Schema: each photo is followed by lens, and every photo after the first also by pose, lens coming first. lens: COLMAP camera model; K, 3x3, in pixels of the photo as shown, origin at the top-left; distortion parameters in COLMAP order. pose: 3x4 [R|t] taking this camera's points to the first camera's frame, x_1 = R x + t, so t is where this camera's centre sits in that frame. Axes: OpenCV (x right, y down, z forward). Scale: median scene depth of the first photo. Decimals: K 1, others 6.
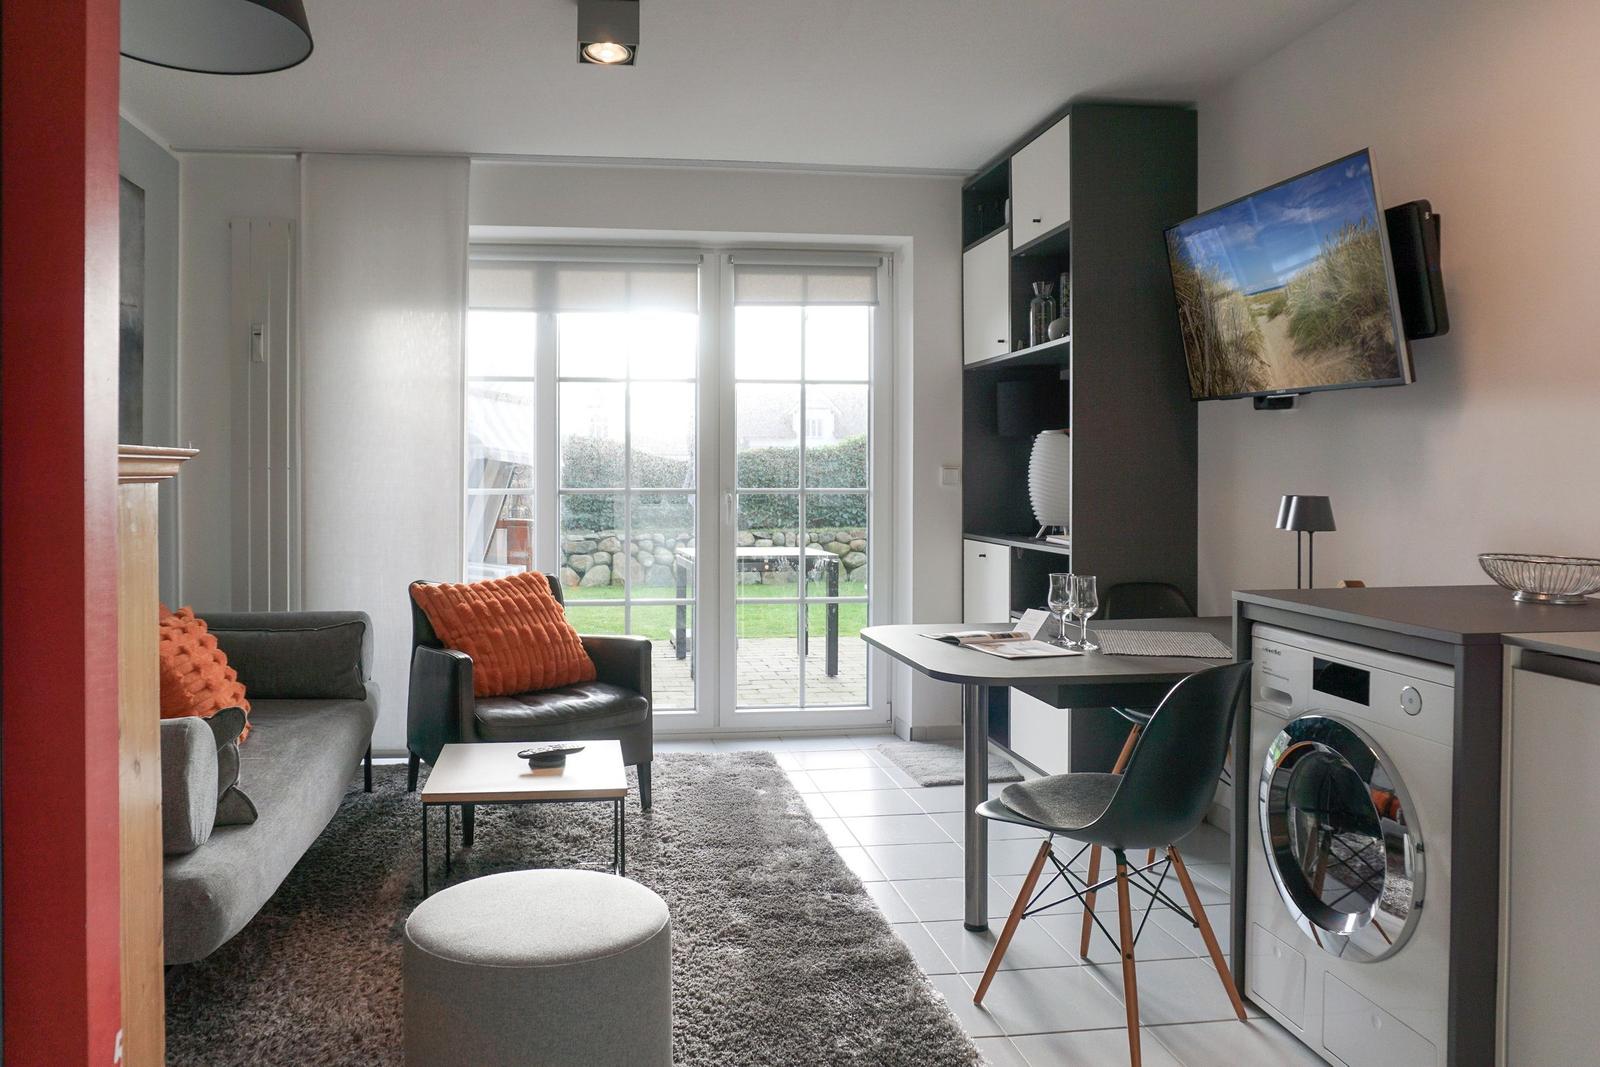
lens RADIAL K [[1143.3, 0, 716.3], [0, 1143.3, 487.8], [0, 0, 1]] dist [-0.060840, 0.071579]
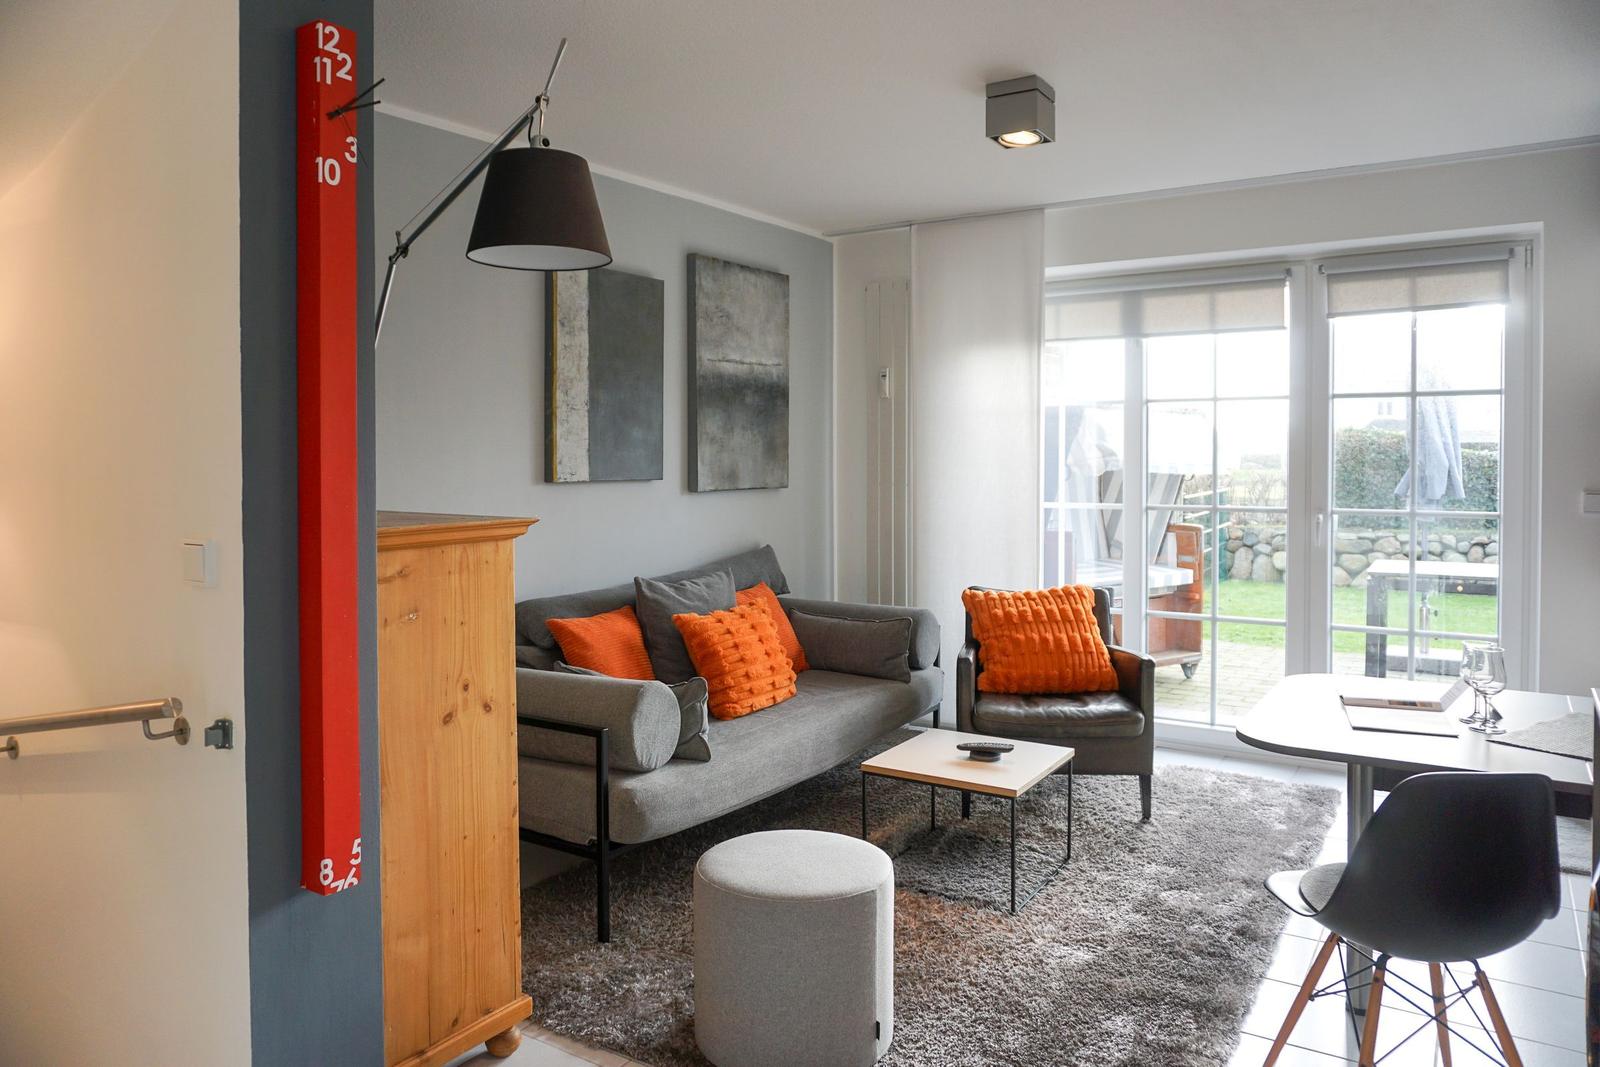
lens RADIAL K [[1119.1, 0, 796.1], [0, 1119.1, 478.6], [0, 0, 1]] dist [-0.028091, 0.003070]
pose [[0.767873, 0.012671, -0.640477, 0.329764], [-0.004135, 0.999882, 0.014823, -0.045153], [0.640589, -0.008734, 0.767834, 0.002628]]
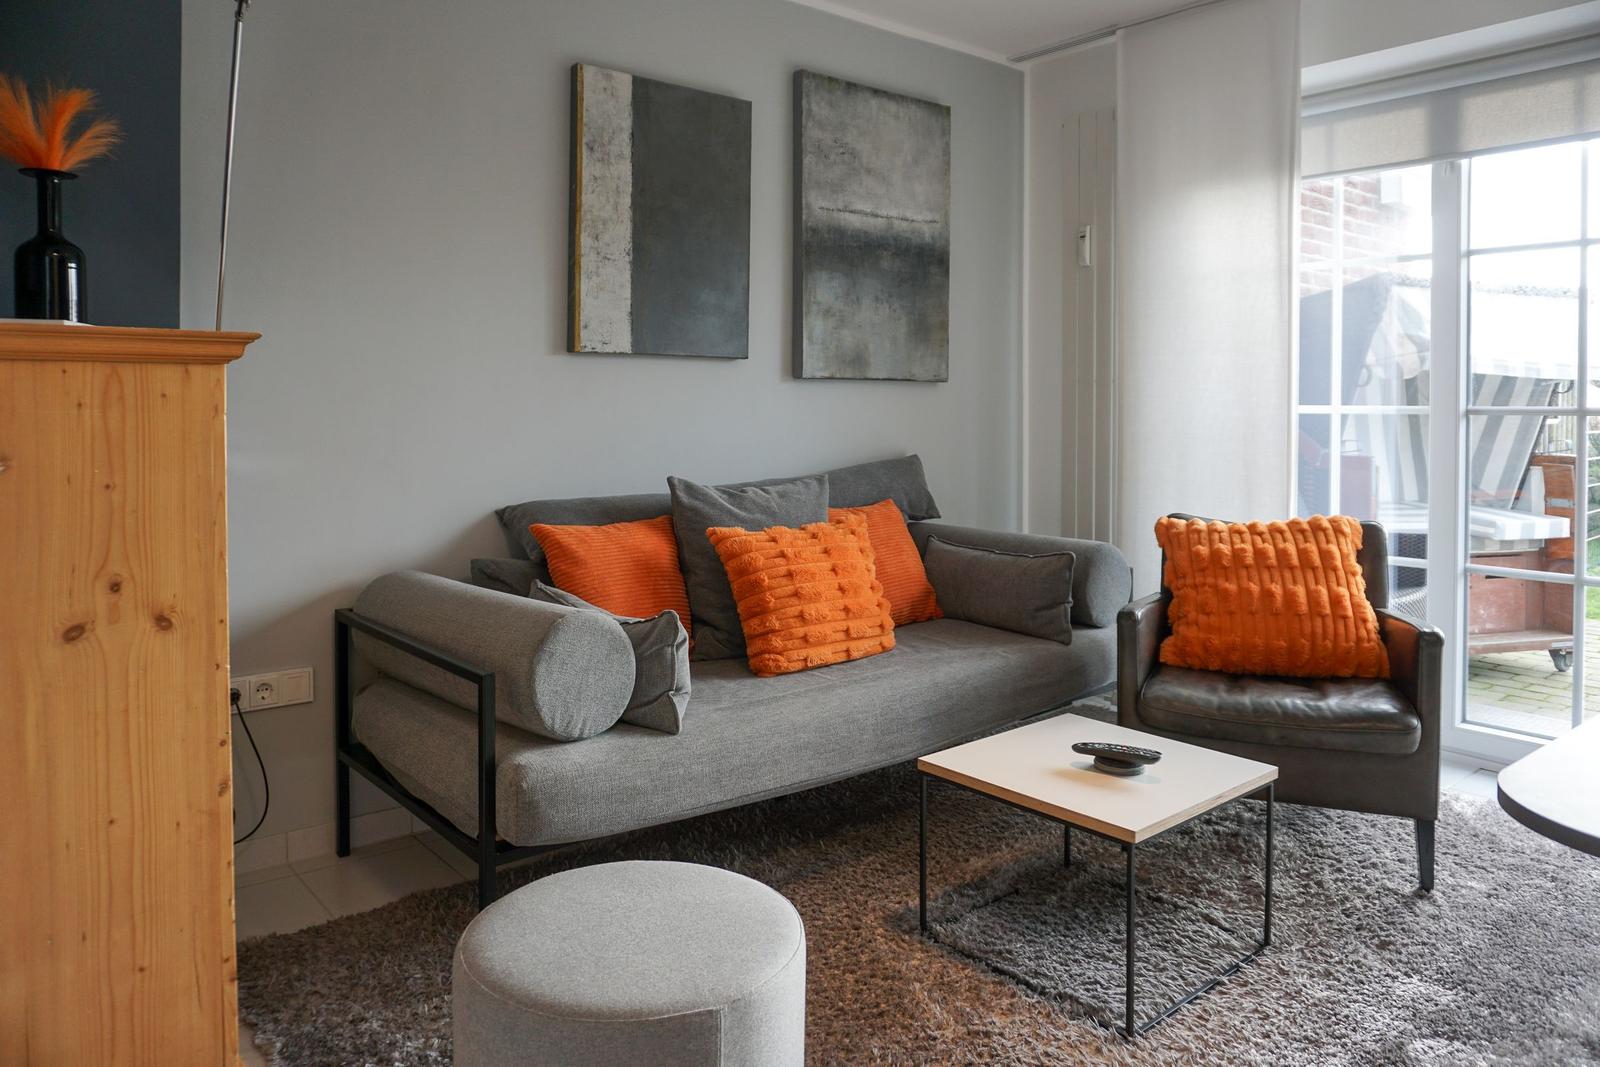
lens RADIAL K [[1124.8, 0, 803.1], [0, 1124.8, 411.7], [0, 0, 1]] dist [-0.027954, 0.016633]
pose [[0.546829, 0.009103, -0.837195, 0.263069], [-0.015141, 0.999885, 0.000982, 0.011449], [0.837108, 0.012139, 0.546904, 0.331838]]
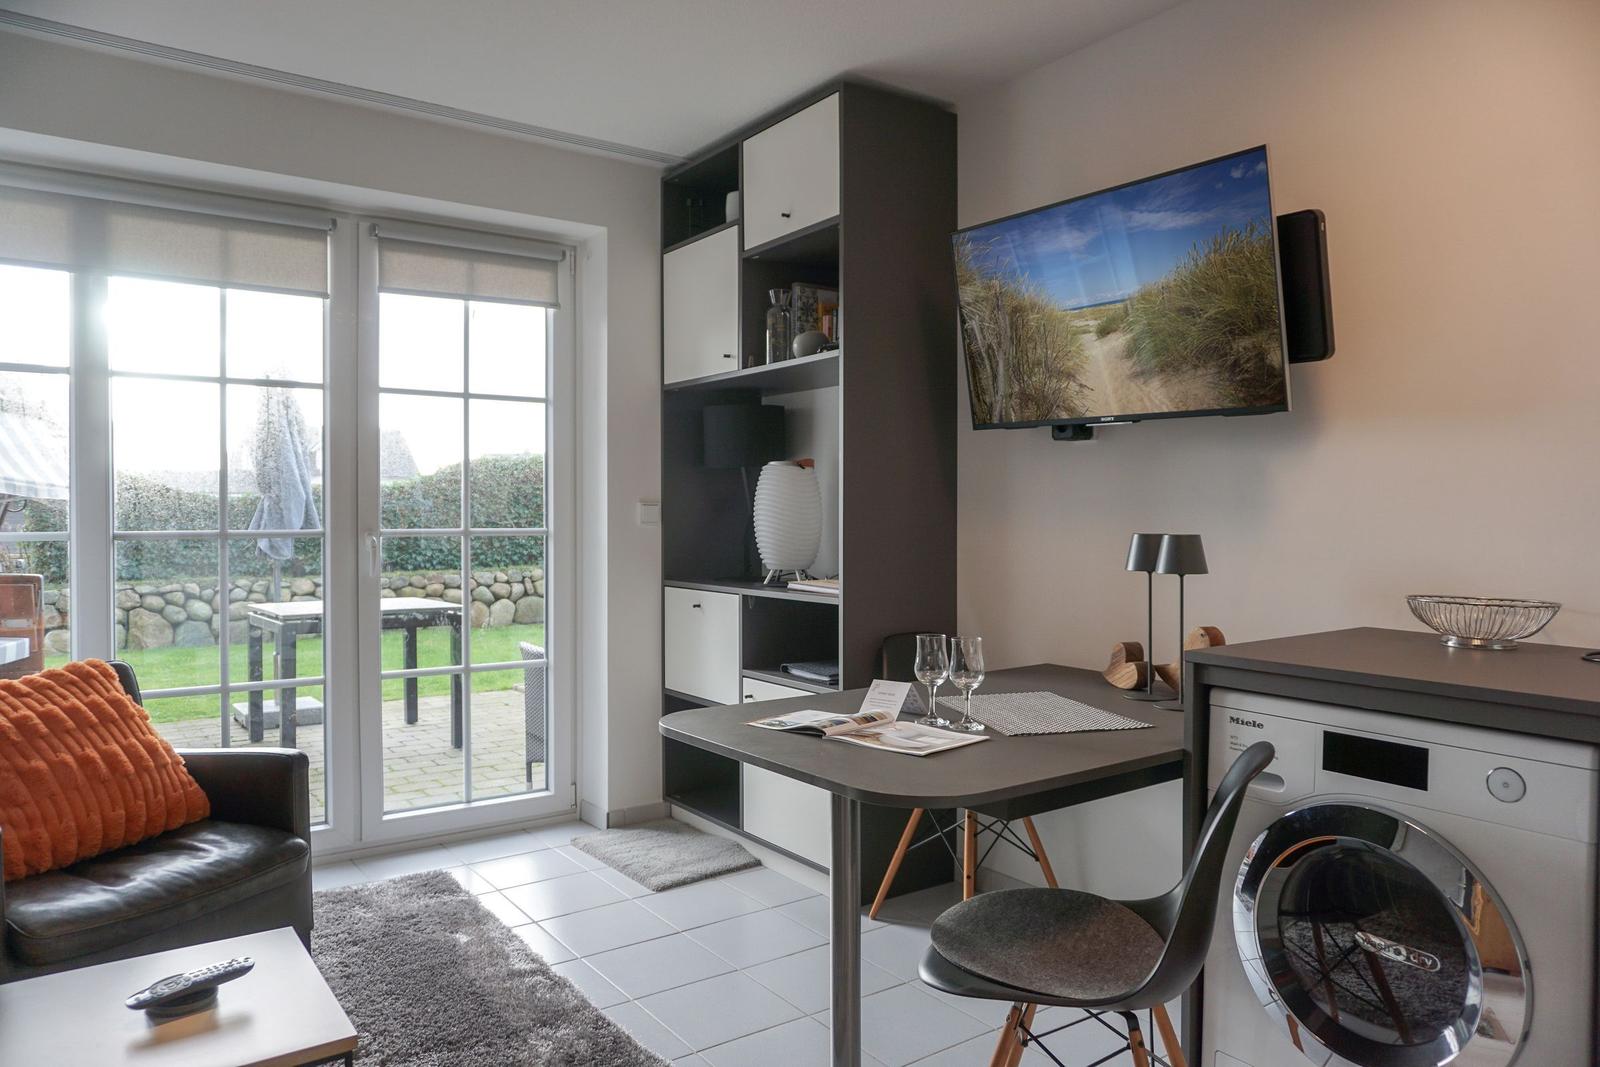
lens RADIAL K [[1074.5, 0, 800.0], [0, 1074.5, 533.5], [0, 0, 1]] dist [-0.039993, 0.030971]
pose [[0.876351, -0.008141, 0.481603, -0.100609], [0.005189, 0.999959, 0.007462, -0.000892], [-0.481644, -0.004040, 0.876358, 0.286904]]
